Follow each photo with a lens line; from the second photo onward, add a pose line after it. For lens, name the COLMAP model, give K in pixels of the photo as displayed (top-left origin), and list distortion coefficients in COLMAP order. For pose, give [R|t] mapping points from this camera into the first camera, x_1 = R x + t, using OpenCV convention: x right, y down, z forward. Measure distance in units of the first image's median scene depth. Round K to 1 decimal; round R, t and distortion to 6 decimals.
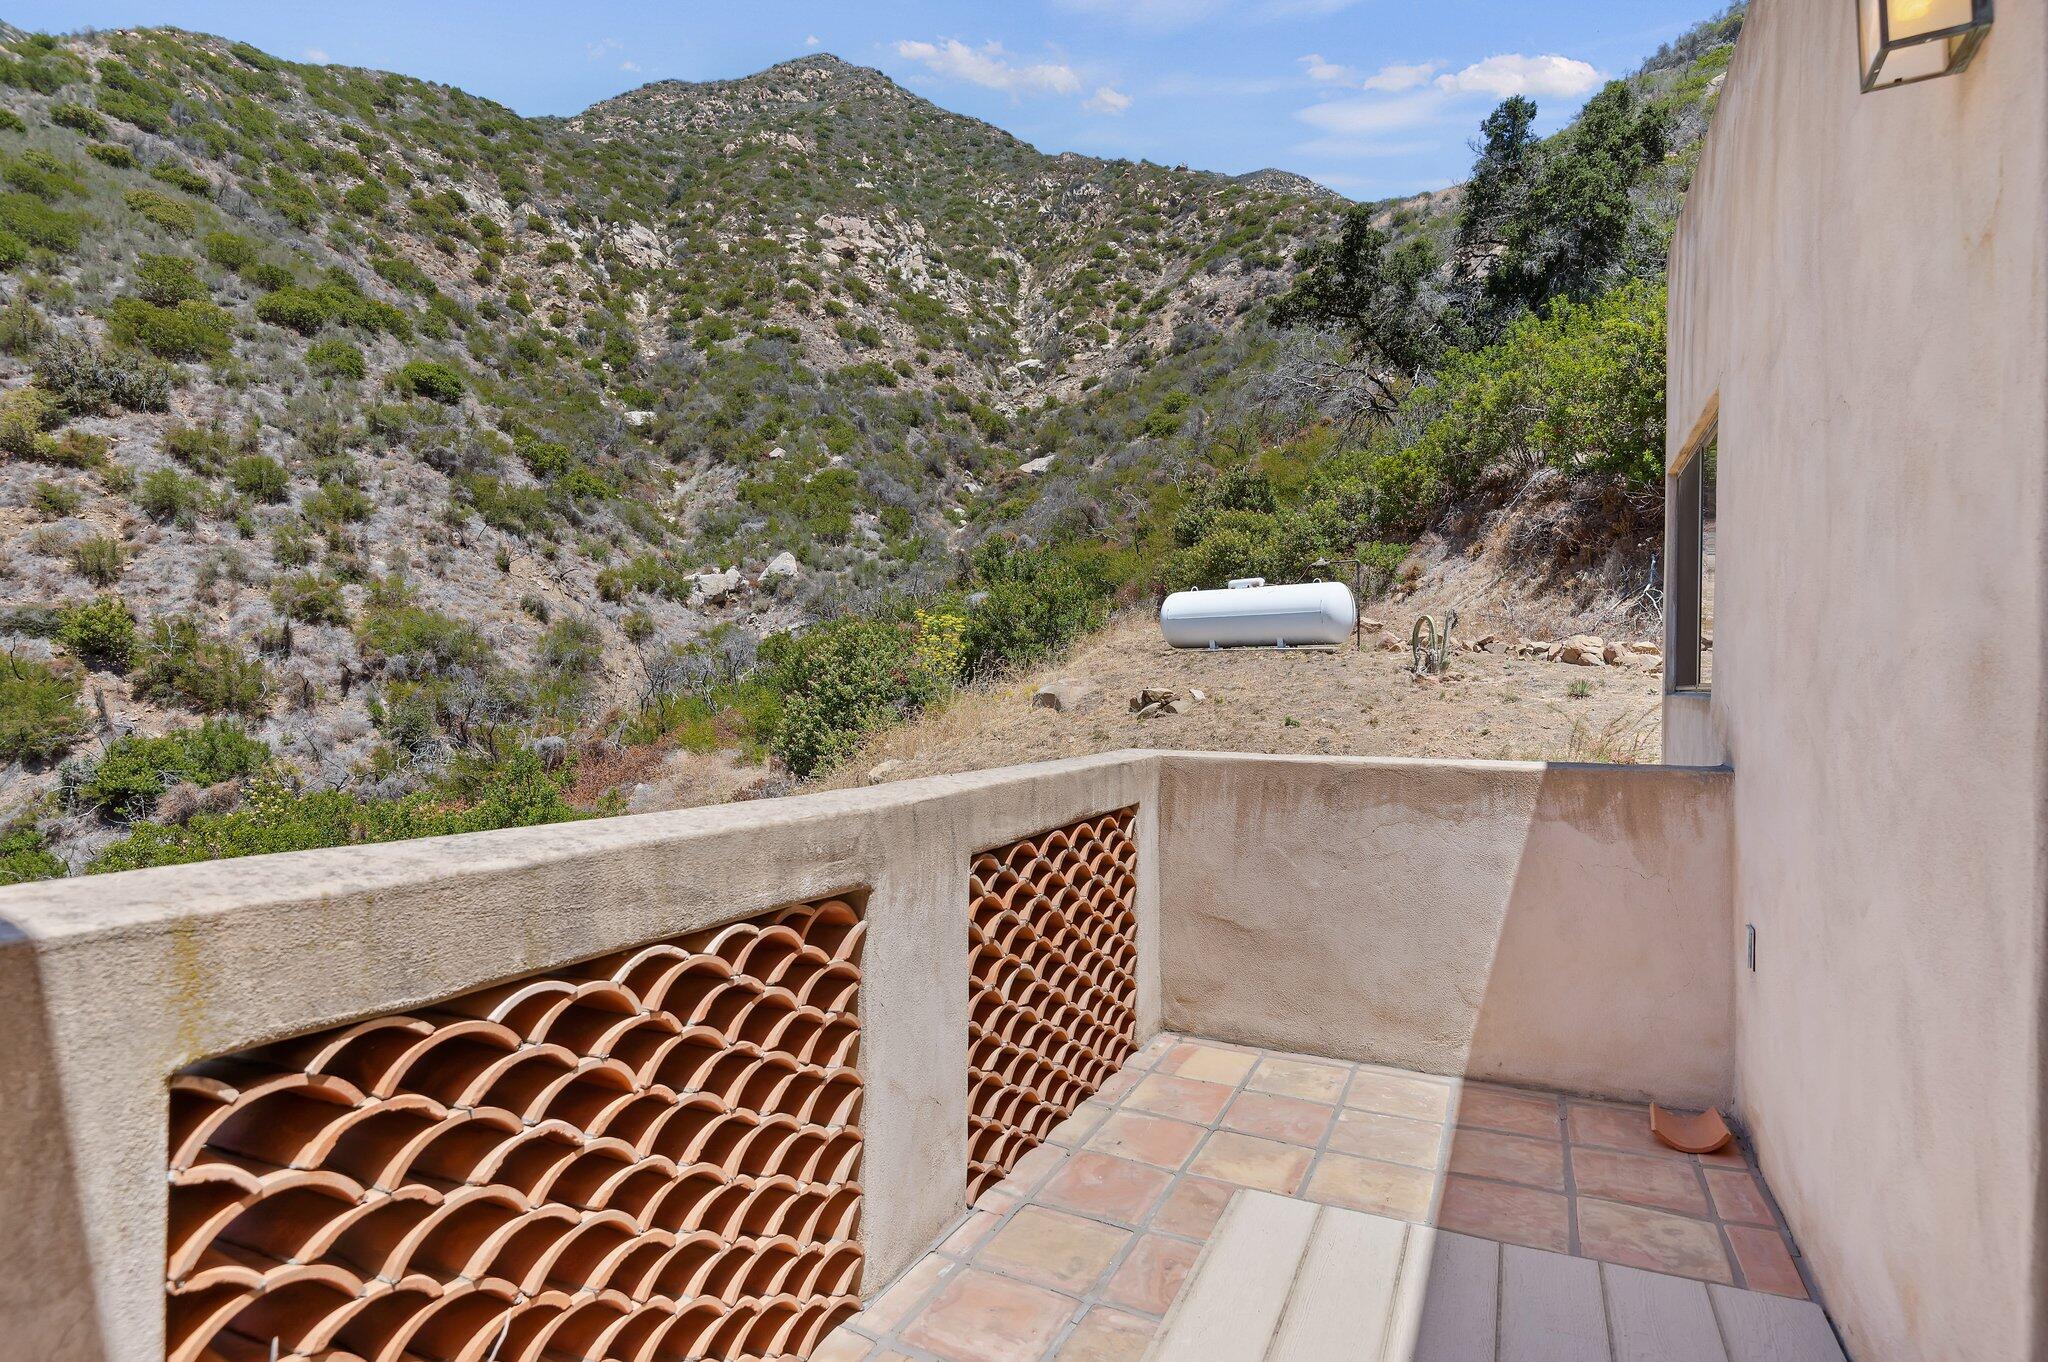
lens RADIAL K [[987.5, 0, 1017.4], [0, 987.5, 676.4], [0, 0, 1]] dist [0.006734, 0.000022]
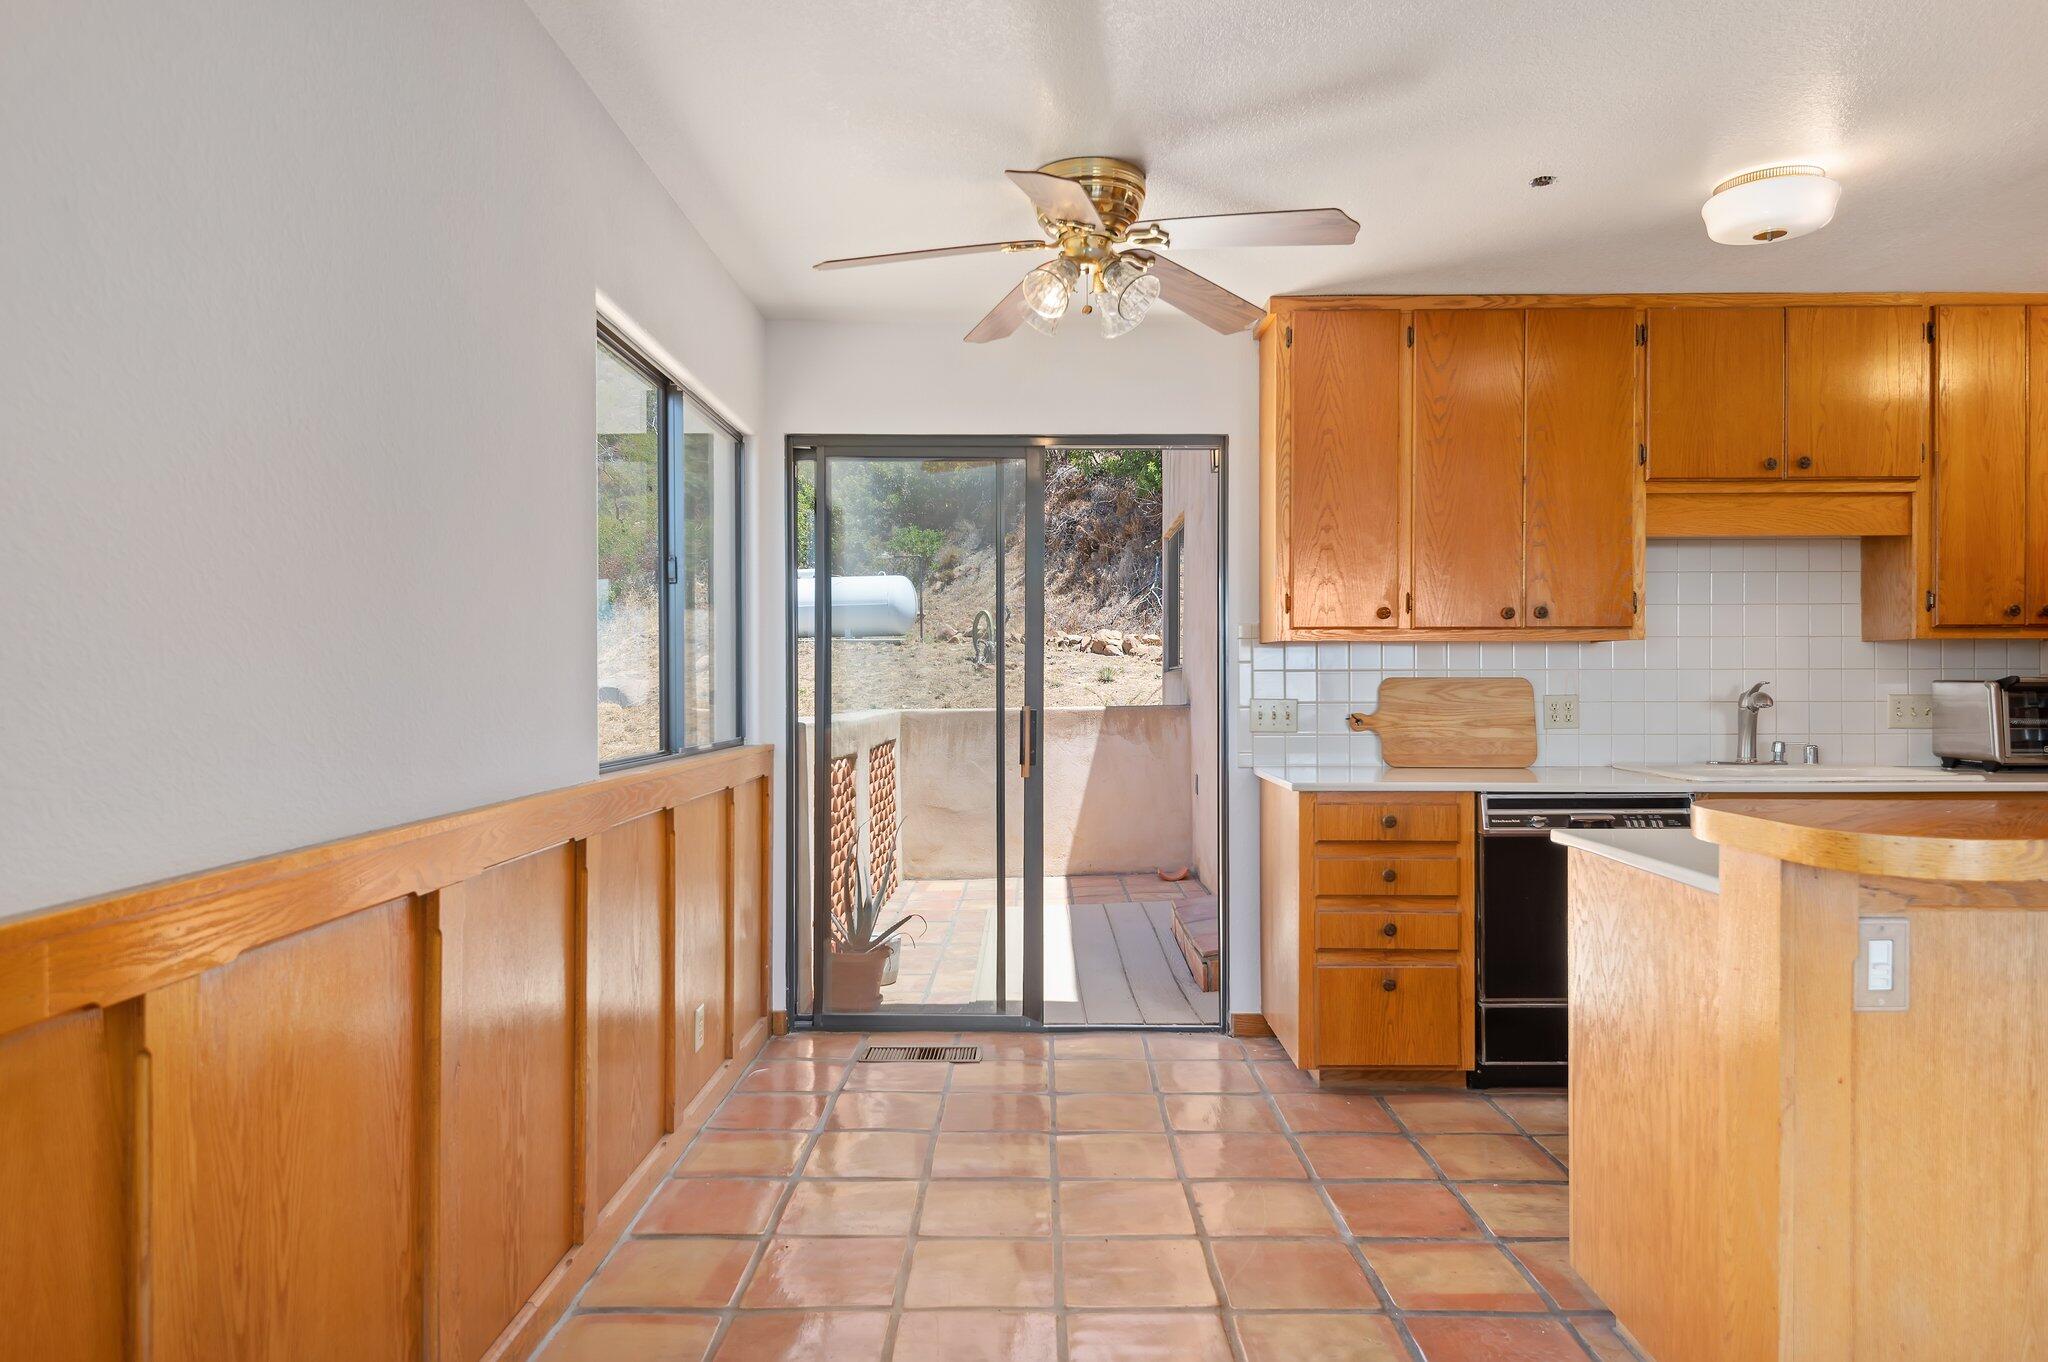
lens RADIAL K [[1319.1, 0, 1026.2], [0, 1319.1, 680.7], [0, 0, 1]] dist [-0.000307, -0.000008]
pose [[0.891036, -0.011769, 0.453780, -0.160946], [0.008794, 0.999924, 0.008666, 0.003255], [-0.453847, -0.003731, 0.891072, -0.251518]]
